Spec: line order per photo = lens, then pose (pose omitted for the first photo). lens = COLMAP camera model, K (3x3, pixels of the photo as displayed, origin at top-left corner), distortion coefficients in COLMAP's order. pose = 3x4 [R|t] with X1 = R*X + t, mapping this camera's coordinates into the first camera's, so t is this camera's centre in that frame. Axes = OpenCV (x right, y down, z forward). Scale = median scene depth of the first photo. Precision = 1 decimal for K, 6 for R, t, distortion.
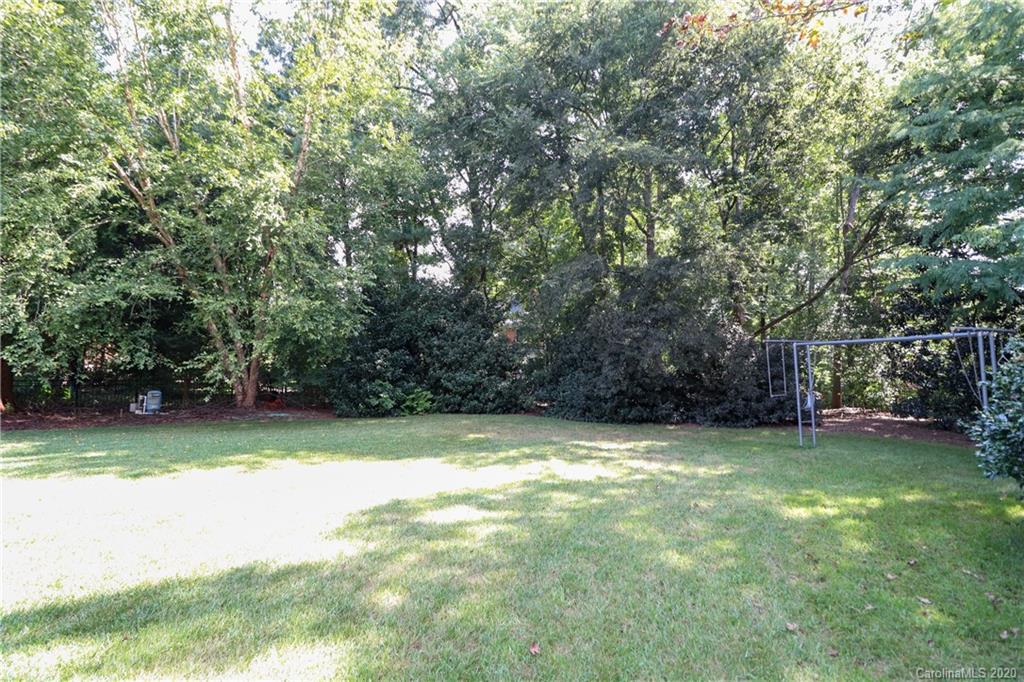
lens RADIAL K [[473.0, 0, 511.4], [0, 473.0, 340.0], [0, 0, 1]] dist [-0.007617, -0.009008]
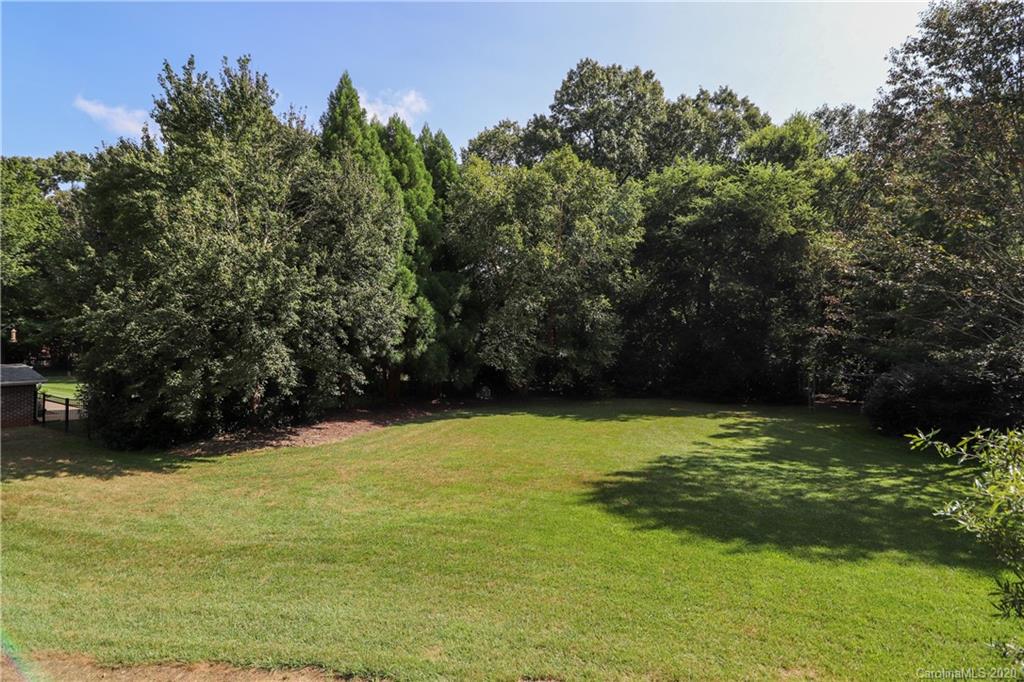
lens RADIAL K [[473.0, 0, 513.1], [0, 473.0, 337.0], [0, 0, 1]] dist [-0.007617, -0.009008]
pose [[0.998013, 0.013095, 0.061634, -0.764630], [-0.015831, 0.998901, 0.044110, -0.183260], [-0.060988, -0.044998, 0.997124, -0.940165]]
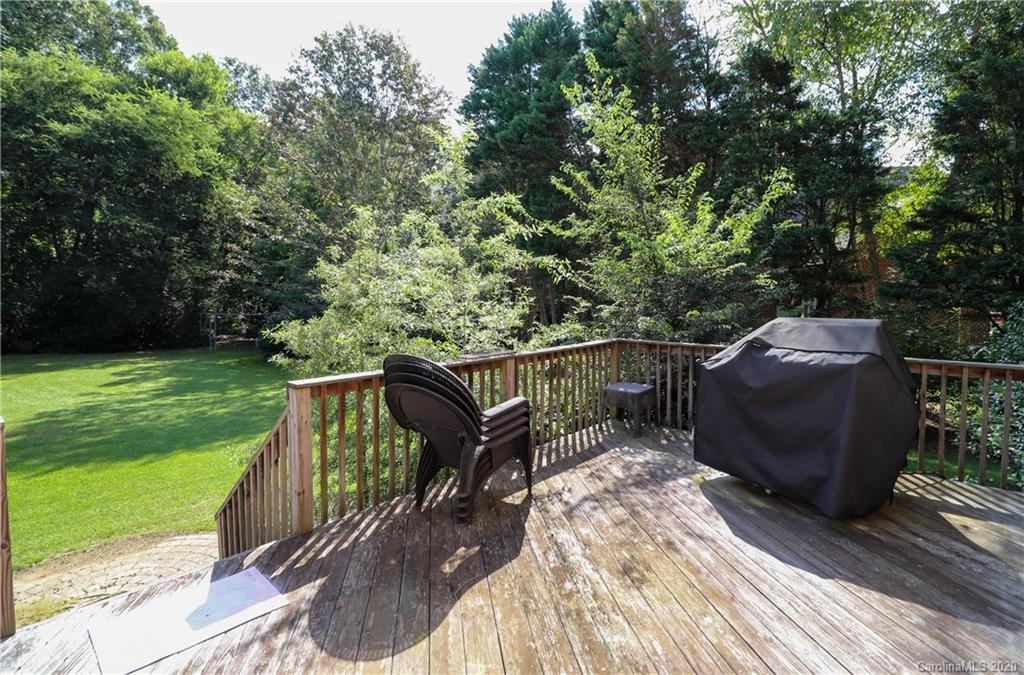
lens RADIAL K [[473.0, 0, 521.7], [0, 473.0, 298.5], [0, 0, 1]] dist [-0.007617, -0.009008]
pose [[0.356112, 0.008676, 0.934403, -0.827124], [-0.081078, 0.996473, 0.021647, -0.187092], [-0.930919, -0.083468, 0.355560, -1.025101]]
